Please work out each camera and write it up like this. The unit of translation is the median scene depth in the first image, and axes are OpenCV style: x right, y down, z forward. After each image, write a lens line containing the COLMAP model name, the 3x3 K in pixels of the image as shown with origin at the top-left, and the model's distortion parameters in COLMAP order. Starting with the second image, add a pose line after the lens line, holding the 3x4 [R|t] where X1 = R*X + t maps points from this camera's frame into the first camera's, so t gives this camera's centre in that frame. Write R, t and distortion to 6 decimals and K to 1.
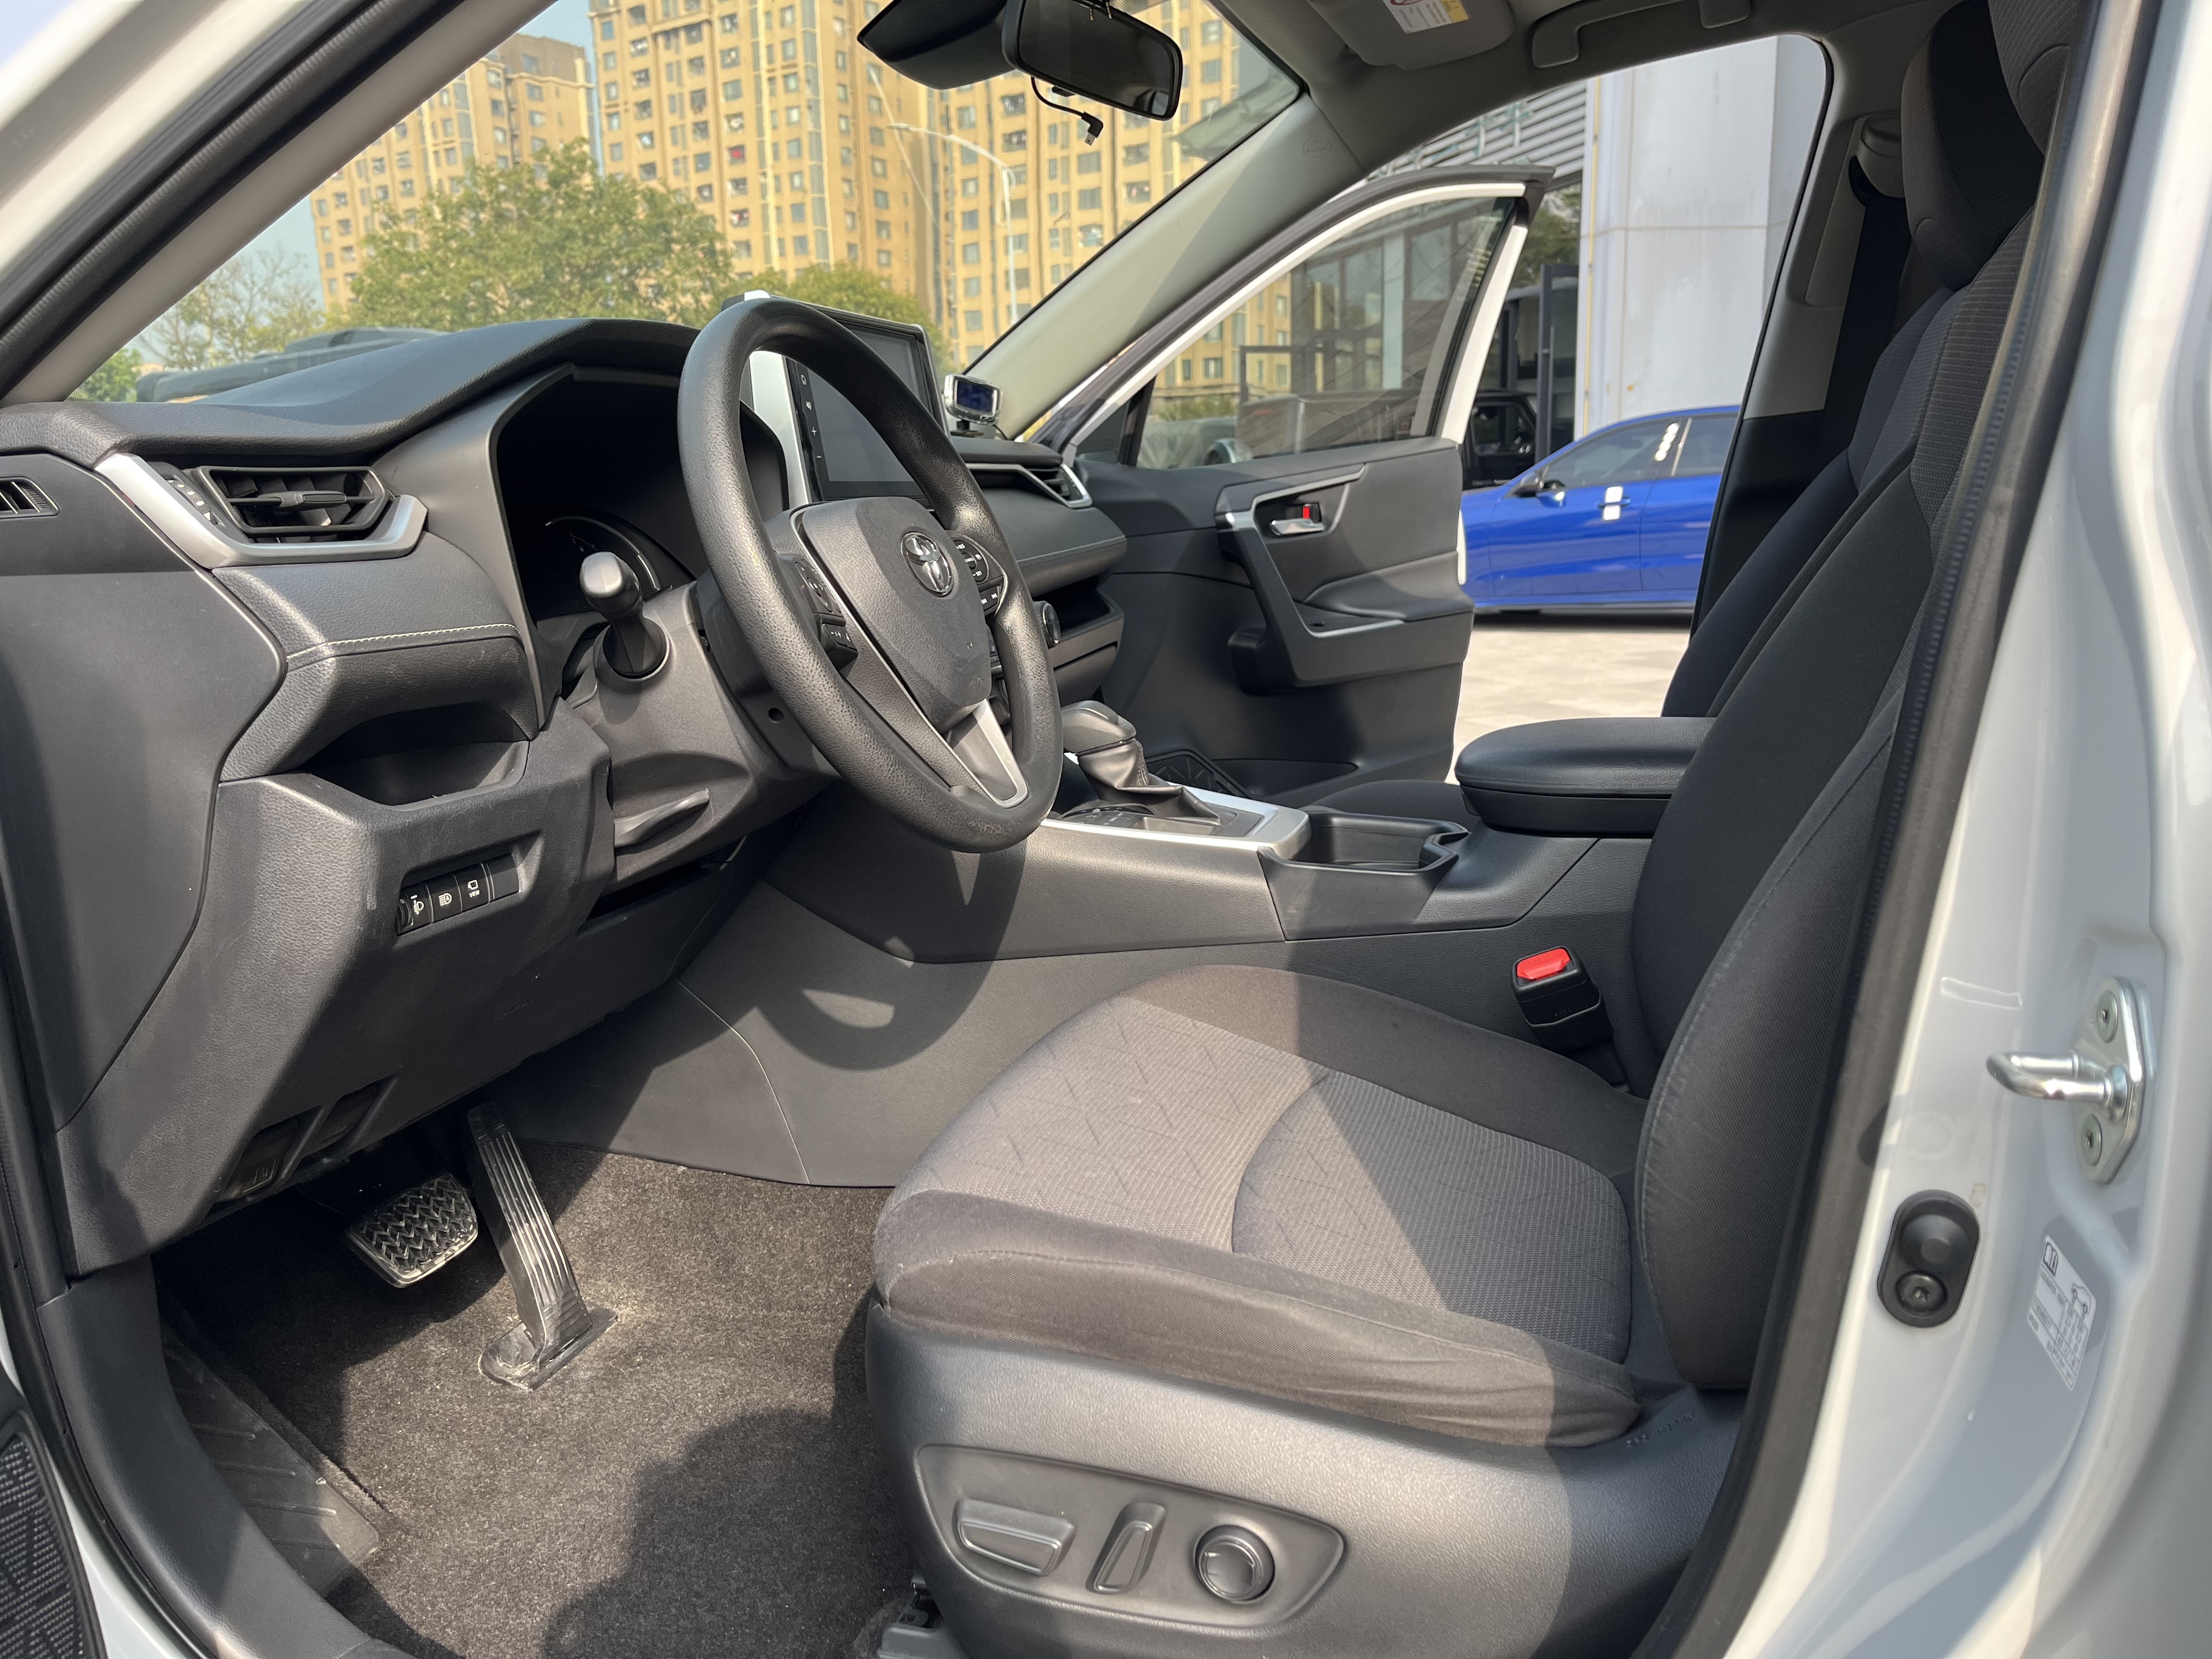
lens RADIAL K [[1685.1, 0, 1094.1], [0, 1685.1, 838.1], [0, 0, 1]] dist [0.051151, -0.080198]
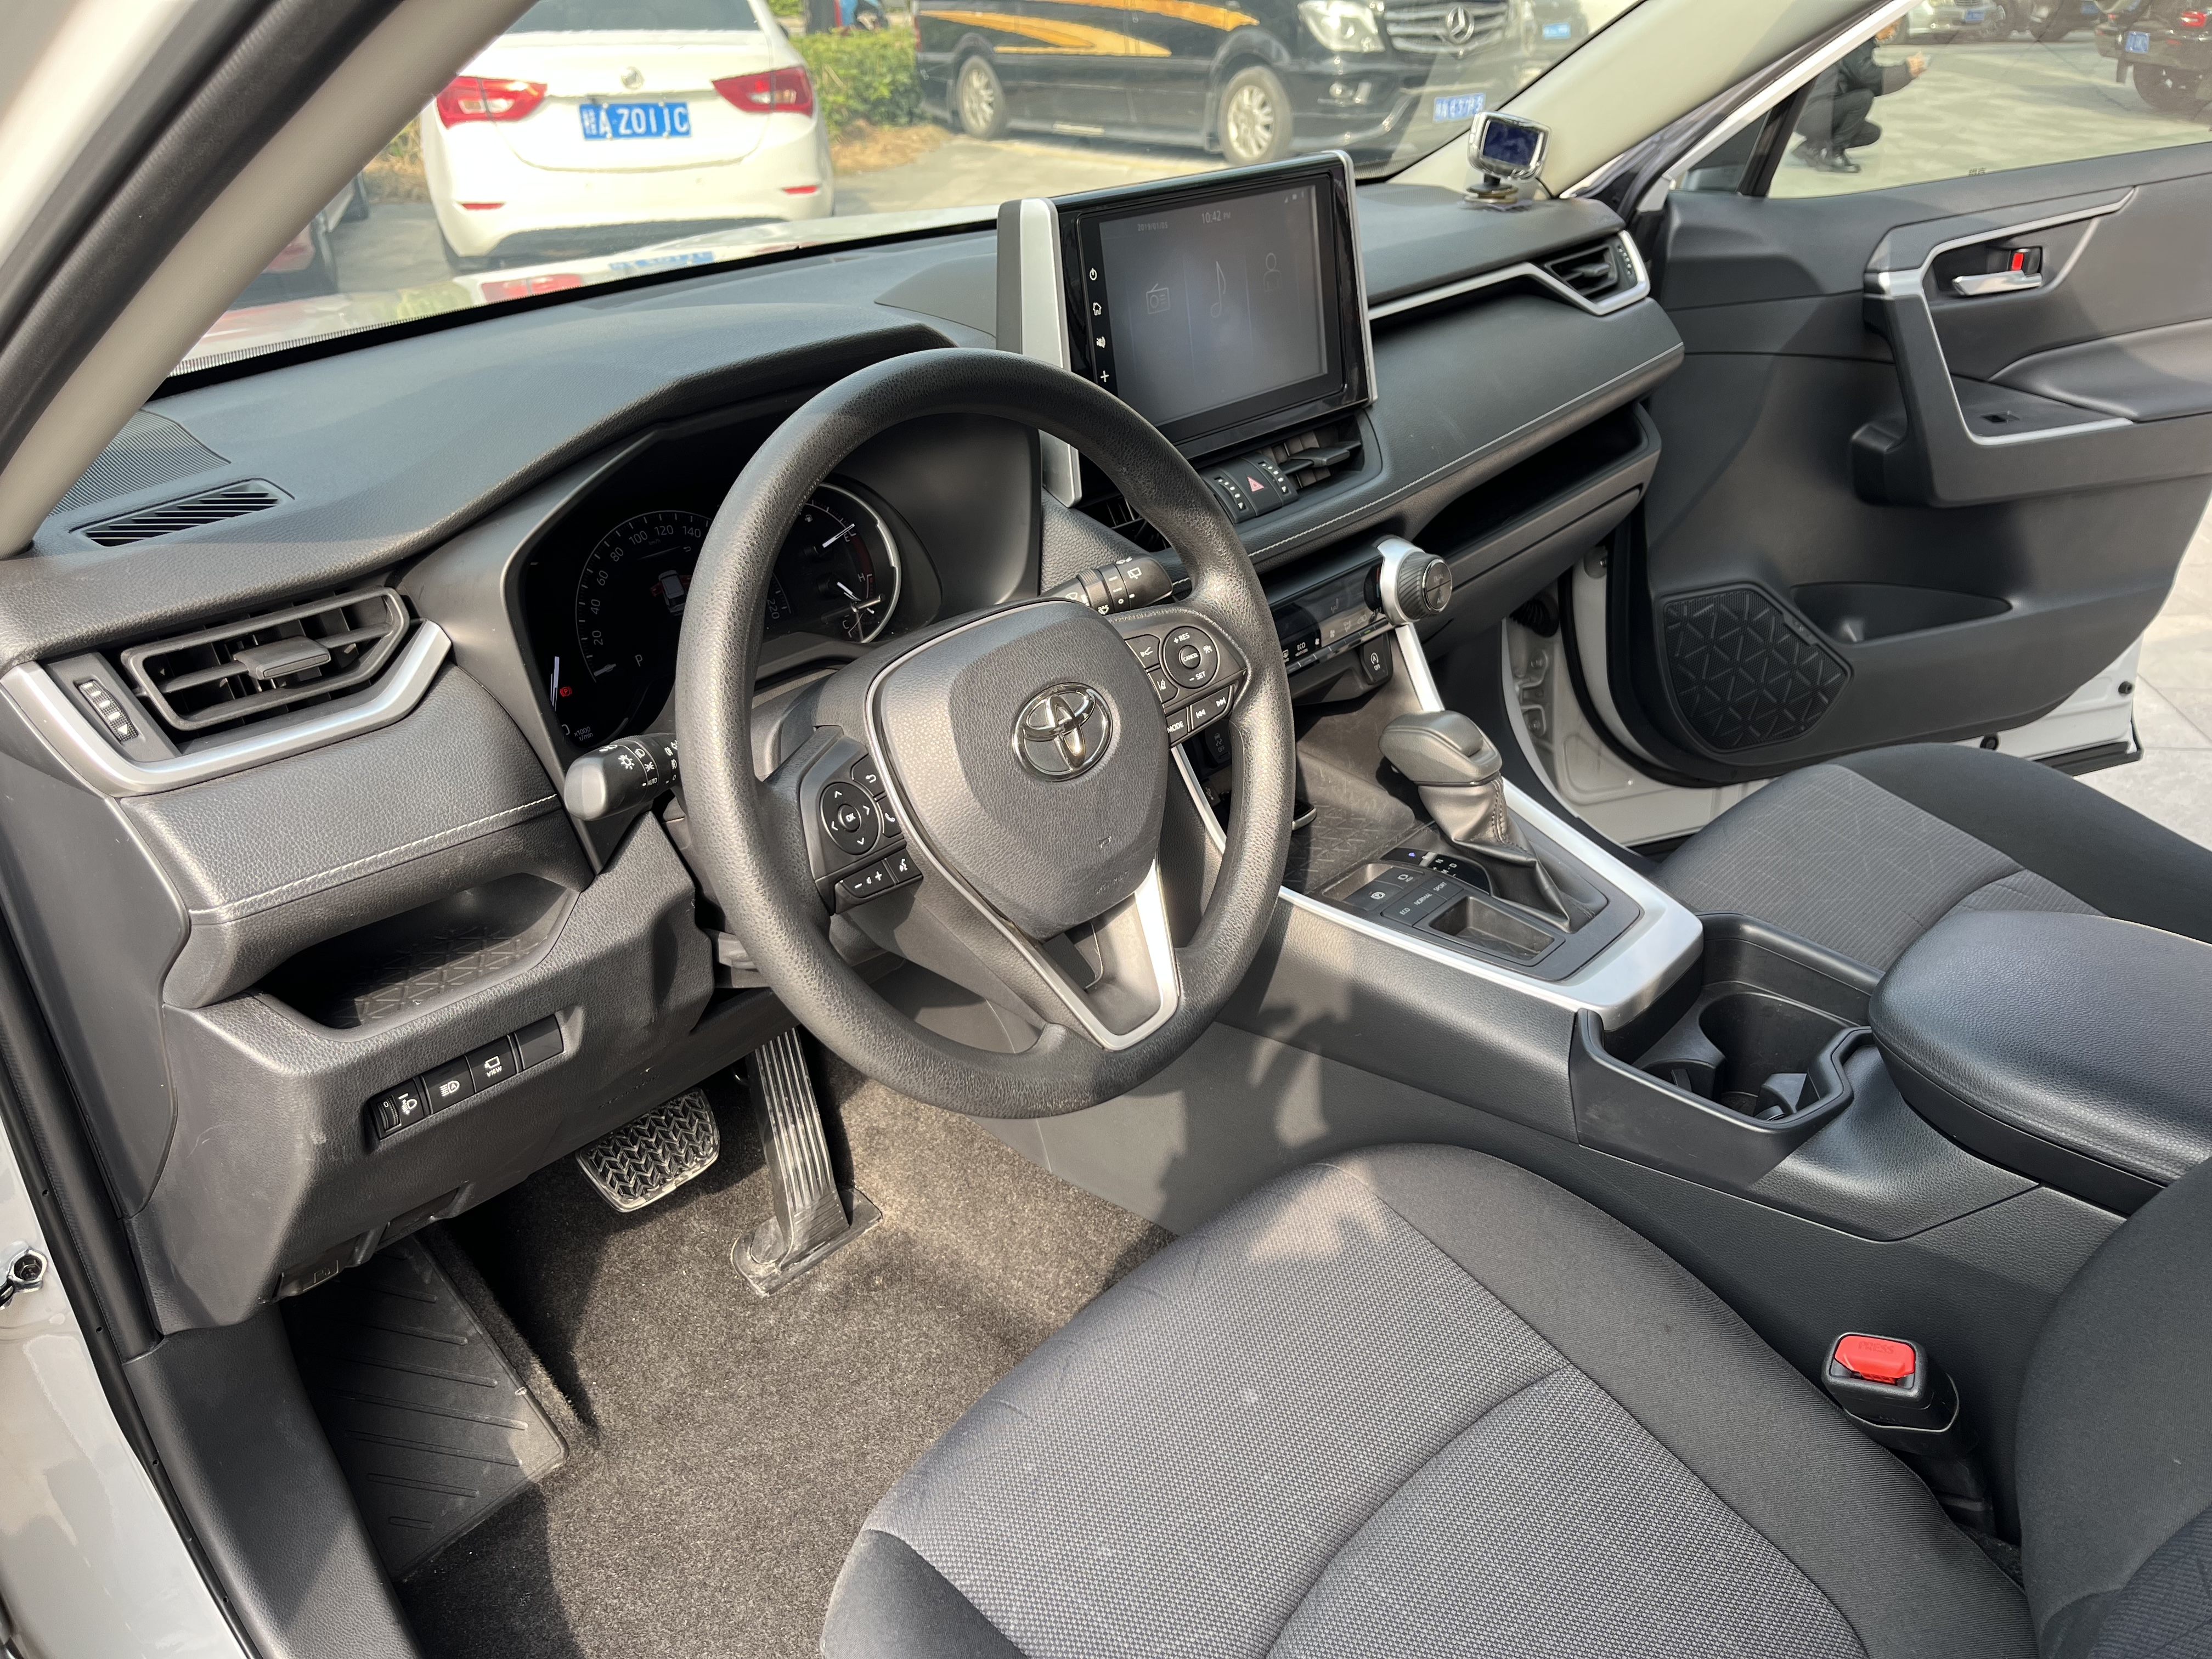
lens RADIAL K [[1685.1, 0, 1088.8], [0, 1685.1, 837.0], [0, 0, 1]] dist [0.051151, -0.080198]
pose [[0.907130, 0.219735, -0.358931, 0.149072], [-0.104493, 0.943763, 0.313677, -0.274301], [0.407672, -0.247040, 0.879076, 0.250484]]
